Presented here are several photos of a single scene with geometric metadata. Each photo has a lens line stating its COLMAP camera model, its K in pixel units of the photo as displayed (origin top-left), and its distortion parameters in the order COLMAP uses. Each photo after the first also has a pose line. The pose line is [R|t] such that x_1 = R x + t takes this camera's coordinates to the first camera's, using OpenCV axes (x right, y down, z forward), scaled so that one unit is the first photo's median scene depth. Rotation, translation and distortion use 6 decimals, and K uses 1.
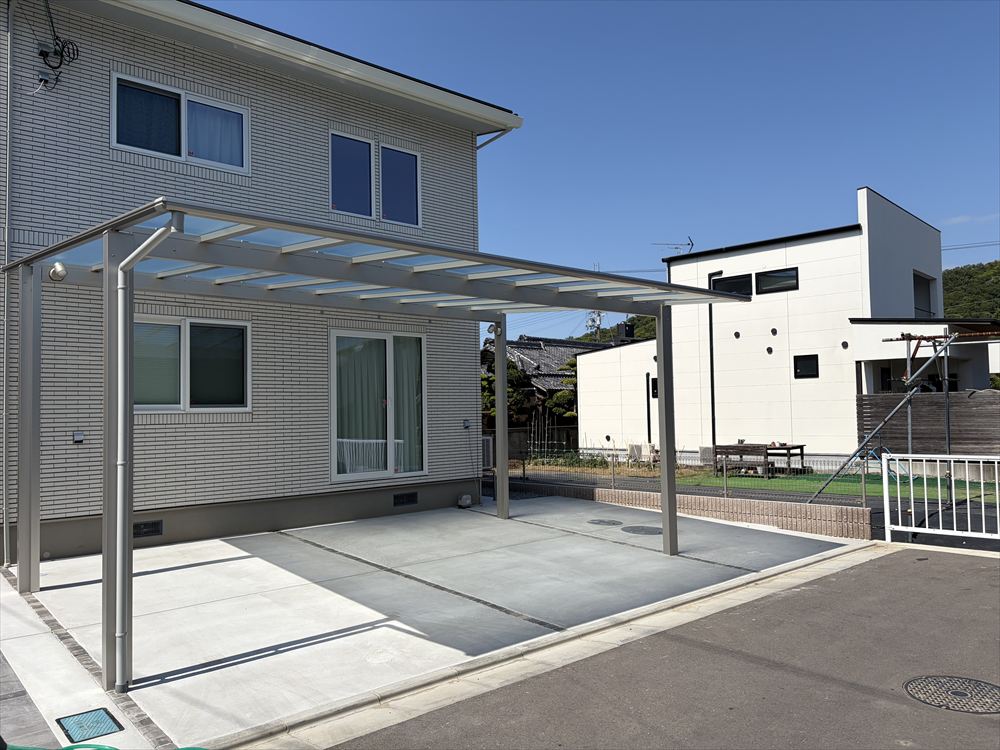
lens RADIAL K [[759.6, 0, 512.4], [0, 759.6, 384.0], [0, 0, 1]] dist [0.052204, -0.053632]
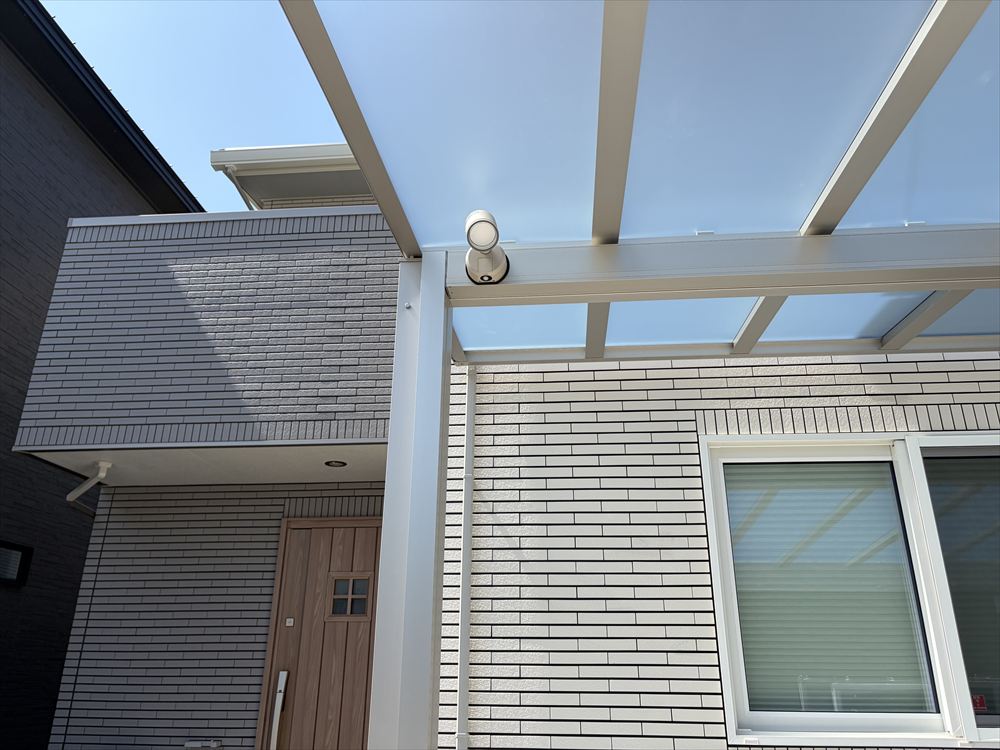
lens RADIAL K [[759.6, 0, 500.3], [0, 759.6, 374.4], [0, 0, 1]] dist [0.052204, -0.053632]
pose [[0.682967, -0.247241, -0.687334, -0.152860], [0.009885, 0.944017, -0.329750, -0.000479], [0.730382, 0.218414, 0.647176, 0.317966]]
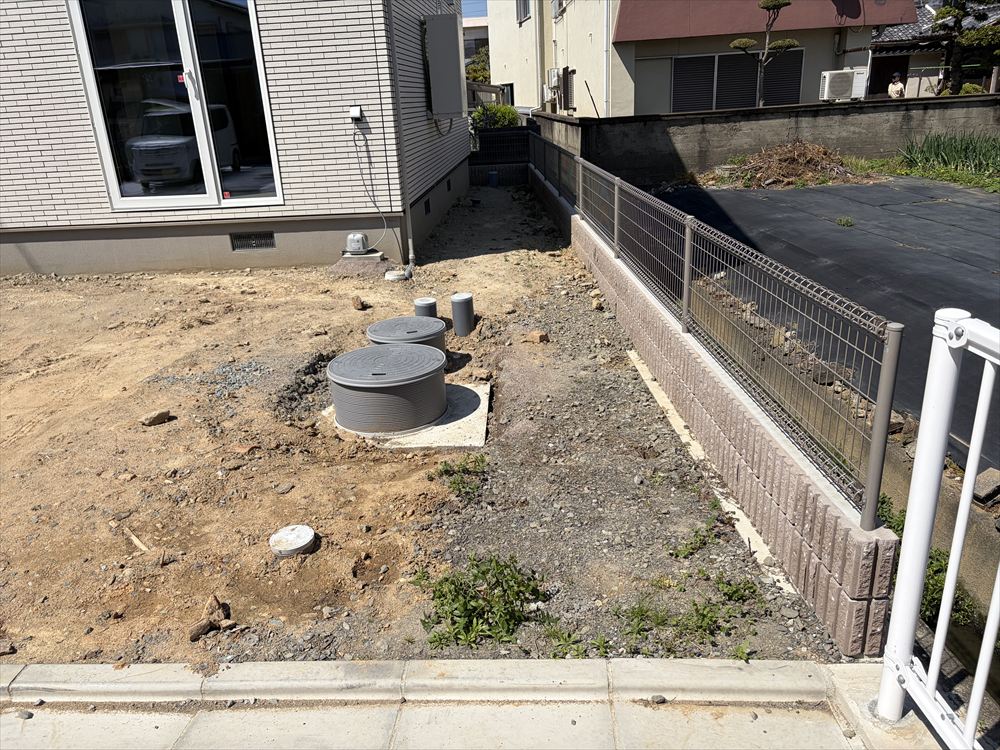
lens RADIAL K [[759.6, 0, 495.3], [0, 759.6, 379.0], [0, 0, 1]] dist [0.052204, -0.053632]
pose [[0.694041, 0.230163, -0.682152, 0.284236], [0.065957, 0.923206, 0.378603, 0.018145], [0.716907, -0.307759, 0.625562, 0.437525]]
